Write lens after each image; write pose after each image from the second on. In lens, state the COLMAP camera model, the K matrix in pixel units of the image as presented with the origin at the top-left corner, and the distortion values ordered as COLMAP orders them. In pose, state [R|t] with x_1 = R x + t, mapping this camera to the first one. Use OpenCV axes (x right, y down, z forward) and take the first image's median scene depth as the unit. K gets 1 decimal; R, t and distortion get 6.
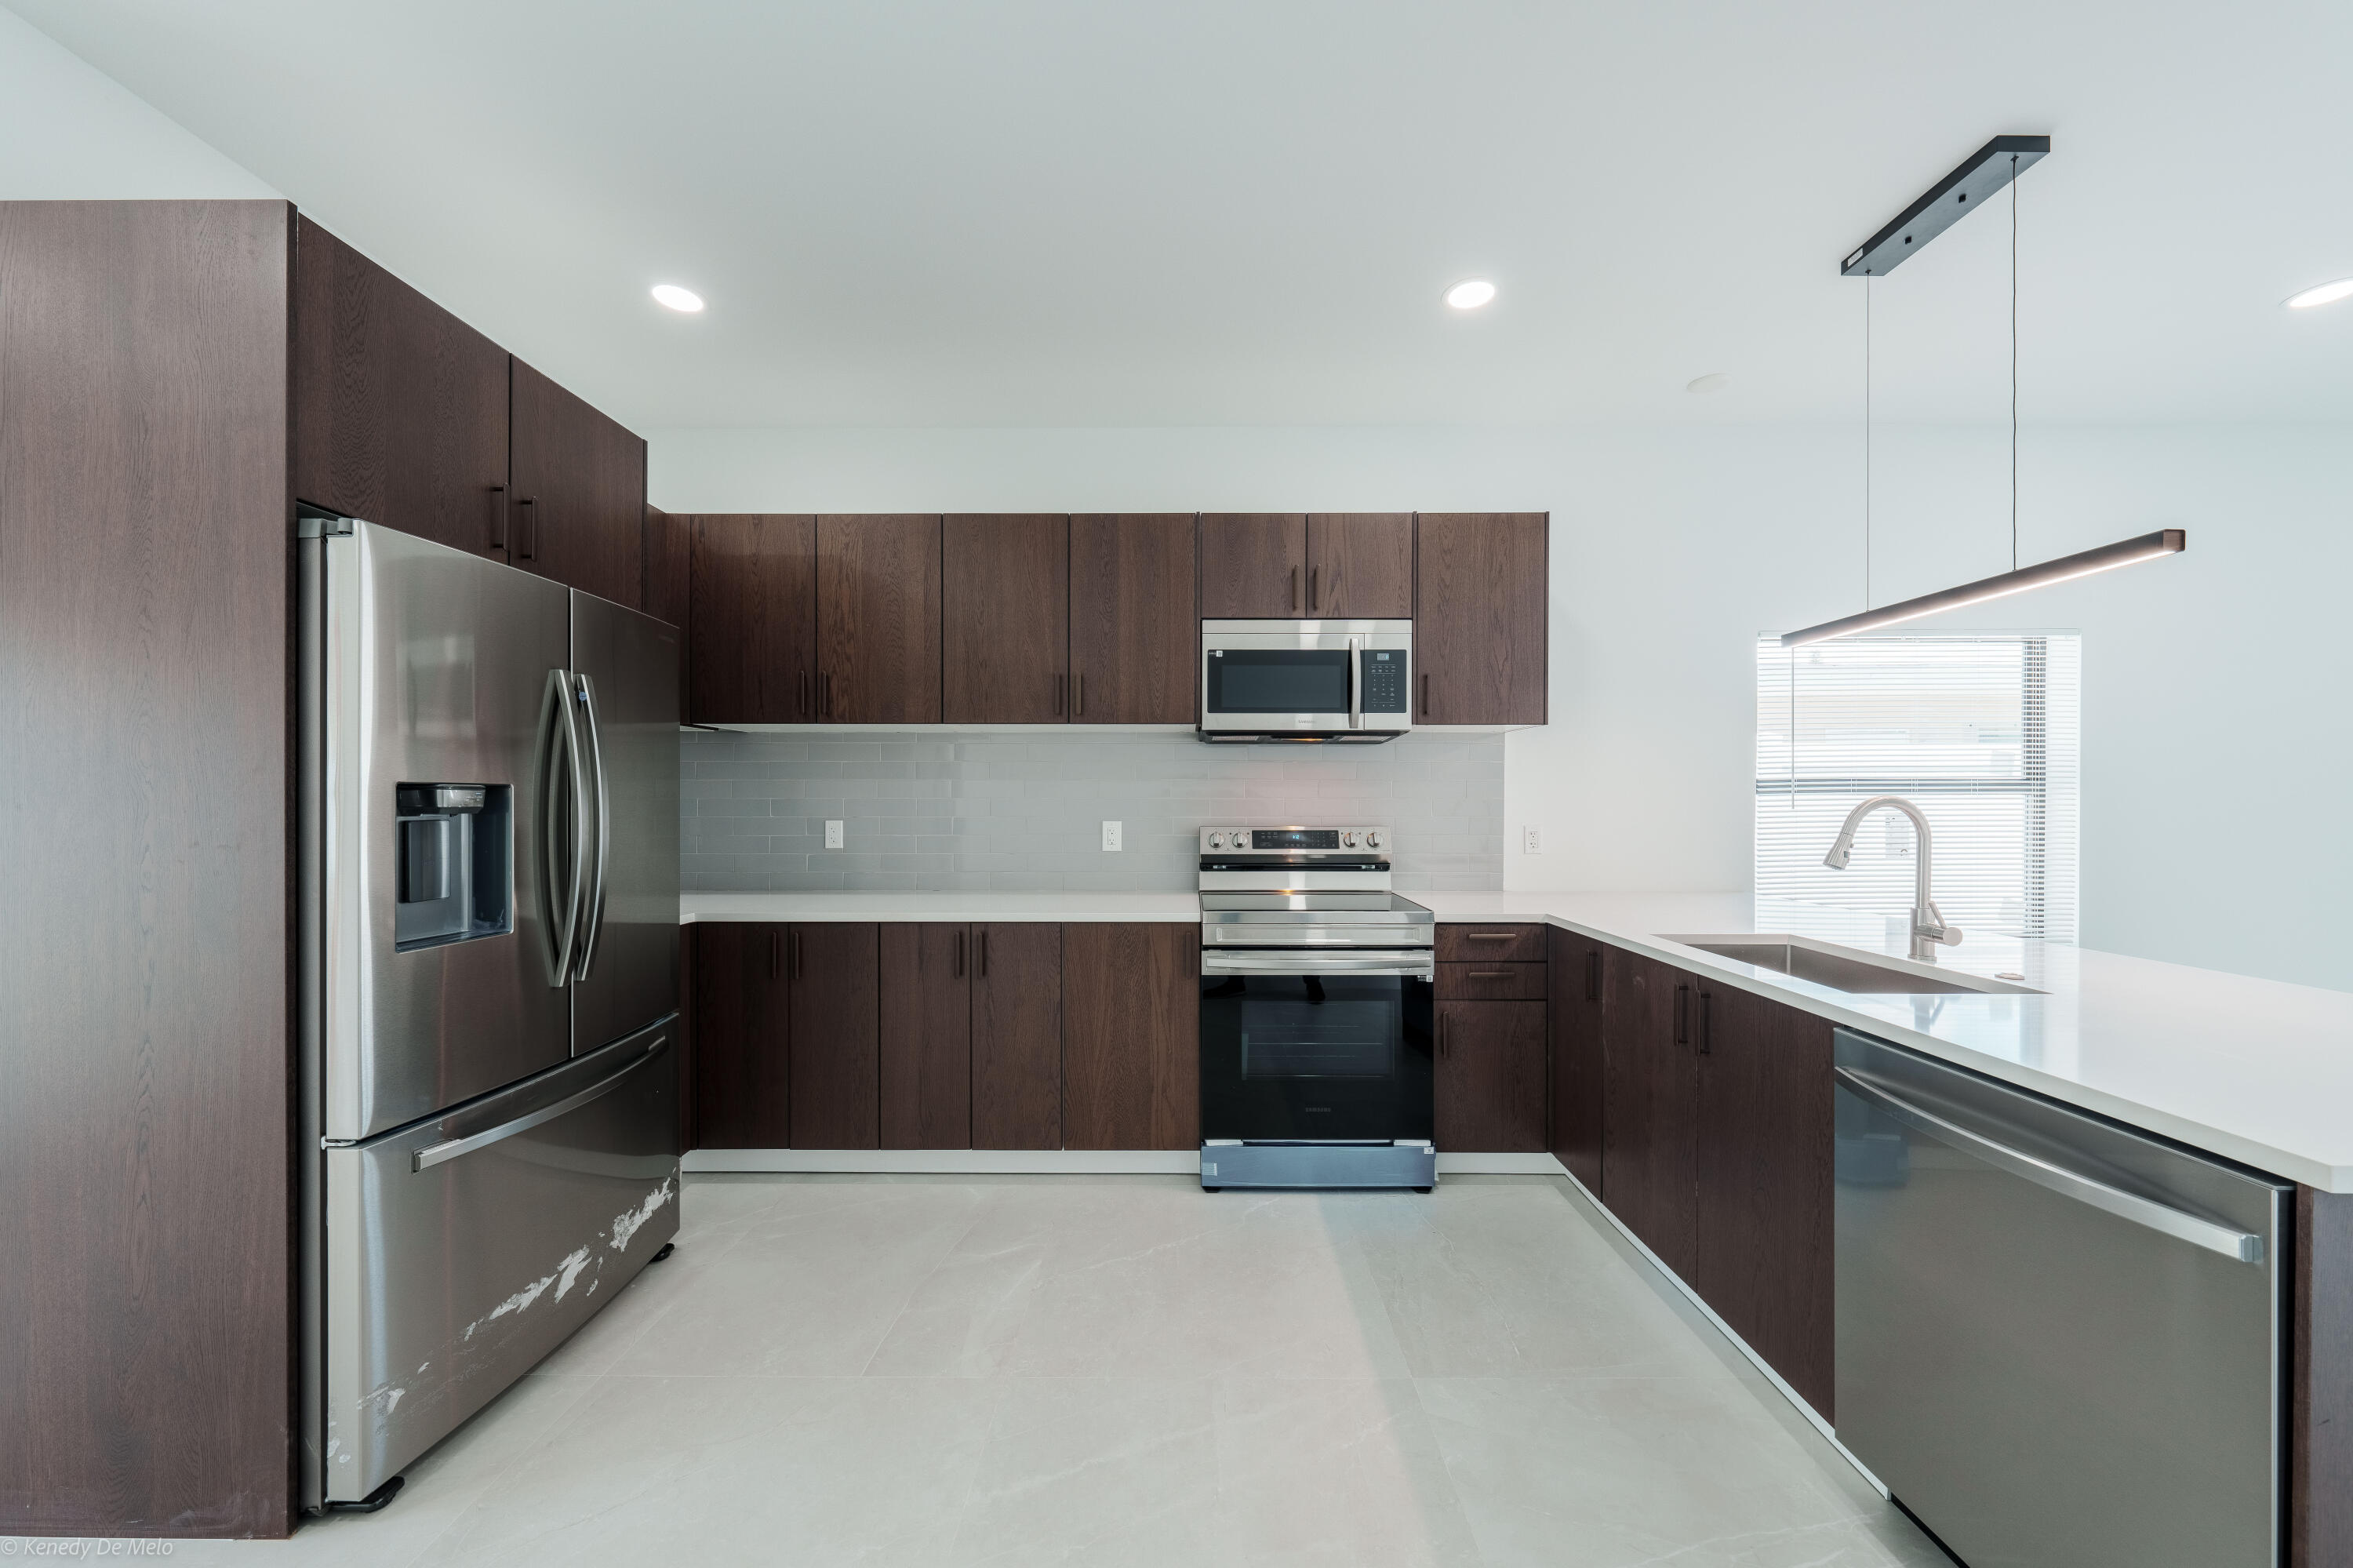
lens RADIAL K [[814.5, 0, 1178.2], [0, 814.5, 798.3], [0, 0, 1]] dist [0.000467, -0.000069]
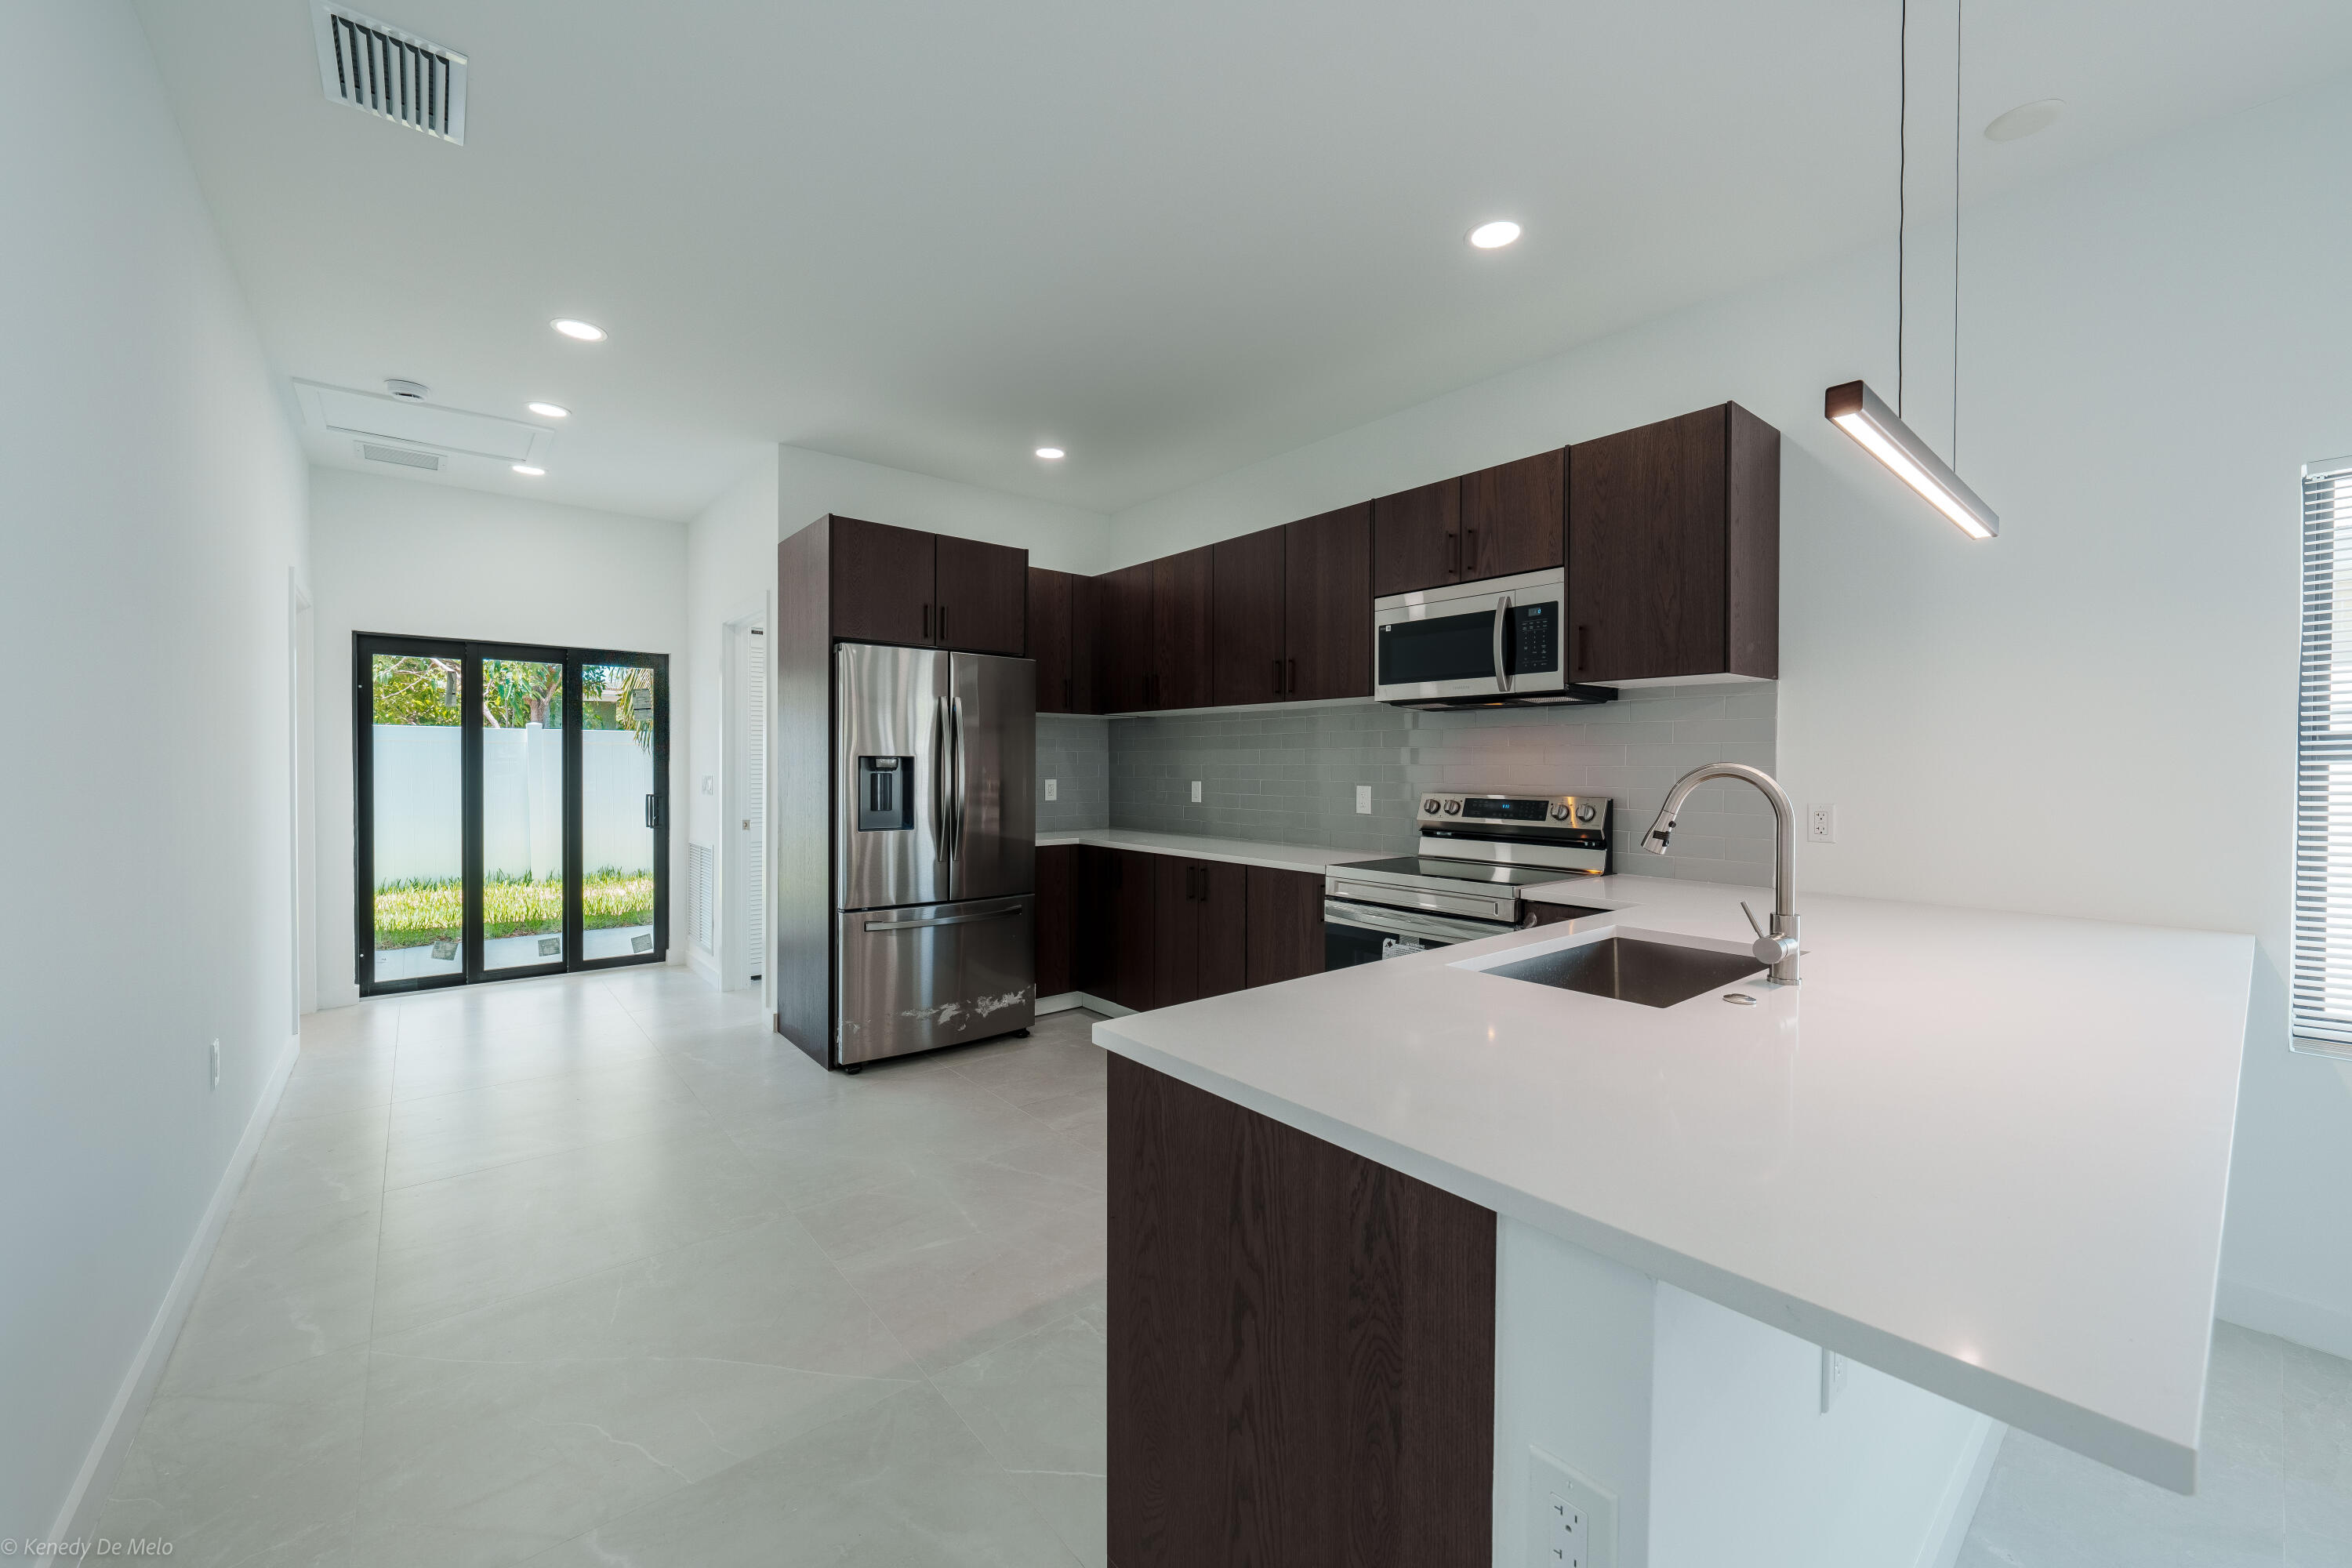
lens RADIAL K [[904.9, 0, 1180.4], [0, 904.9, 778.6], [0, 0, 1]] dist [-0.022374, -0.000105]
pose [[0.646287, 0.013506, -0.762975, 0.772487], [-0.001058, 0.999858, 0.016803, -0.002194], [0.763093, -0.010052, 0.646210, 0.036114]]
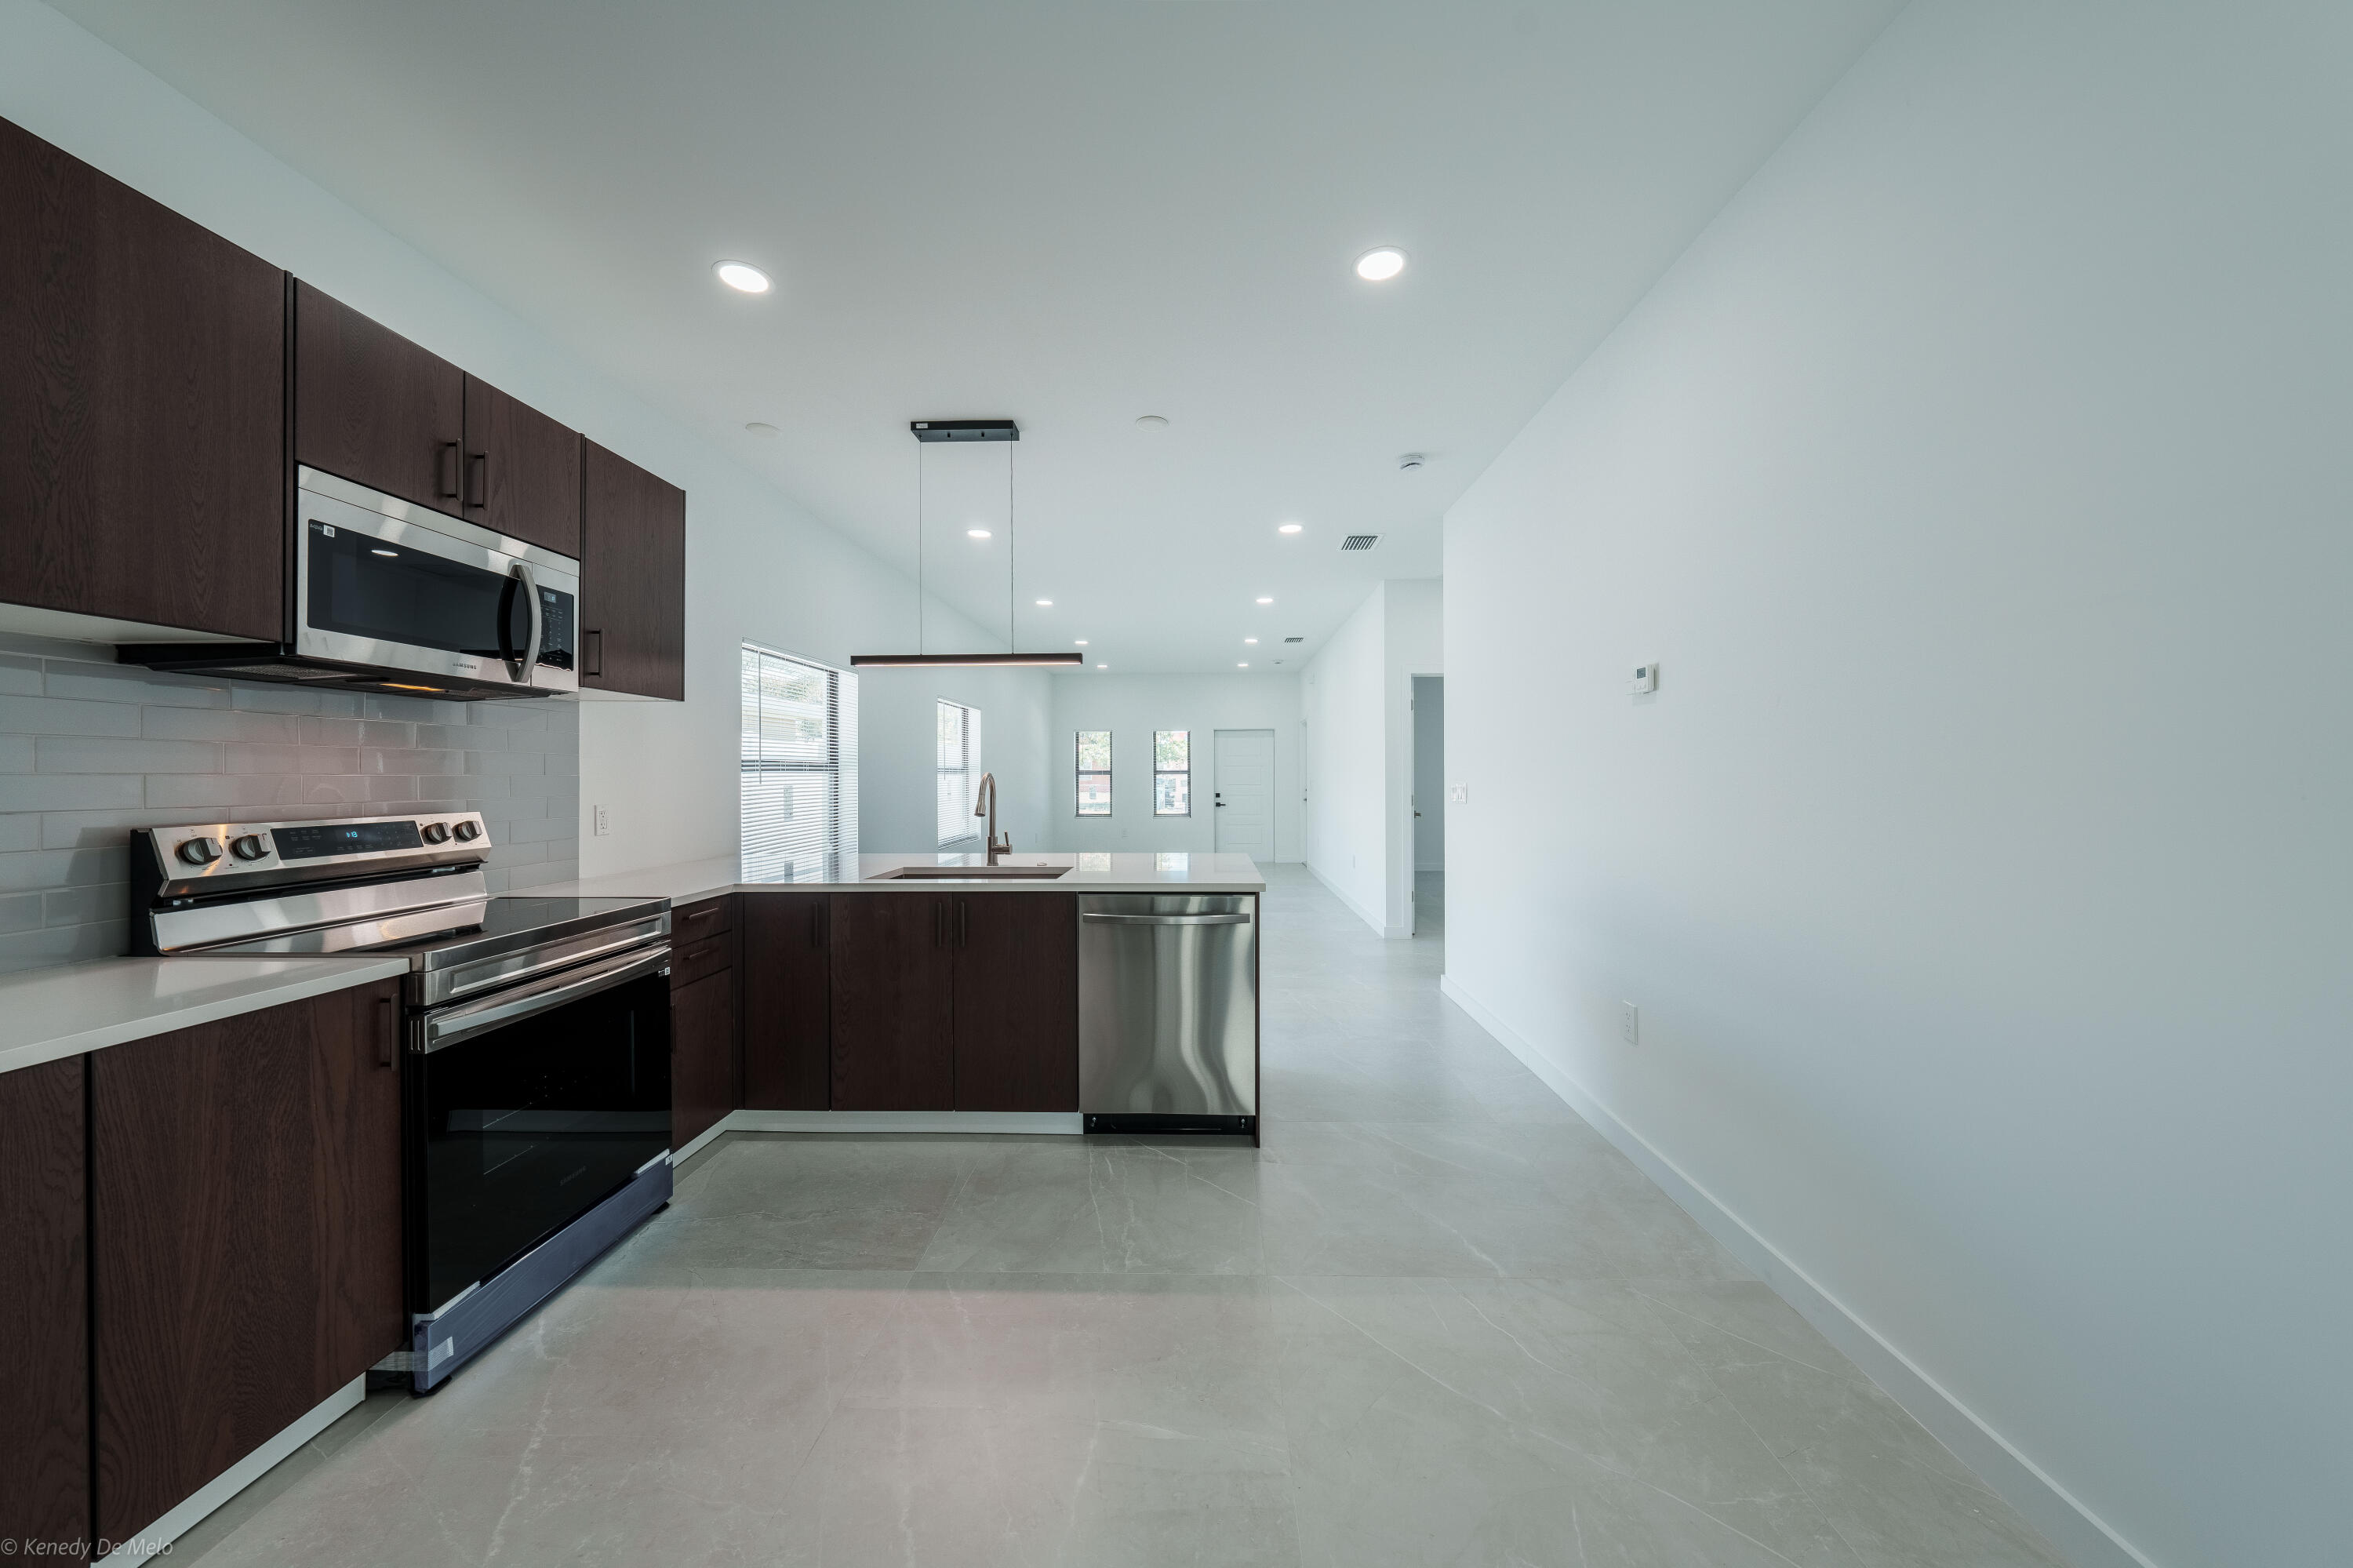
lens RADIAL K [[801.7, 0, 1179.5], [0, 801.7, 774.7], [0, 0, 1]] dist [0.000858, -0.000457]
pose [[0.022391, 0.001506, 0.999748, -0.522209], [0.004445, 0.999989, -0.001606, 0.004497], [-0.999739, 0.004480, 0.022384, 0.365269]]
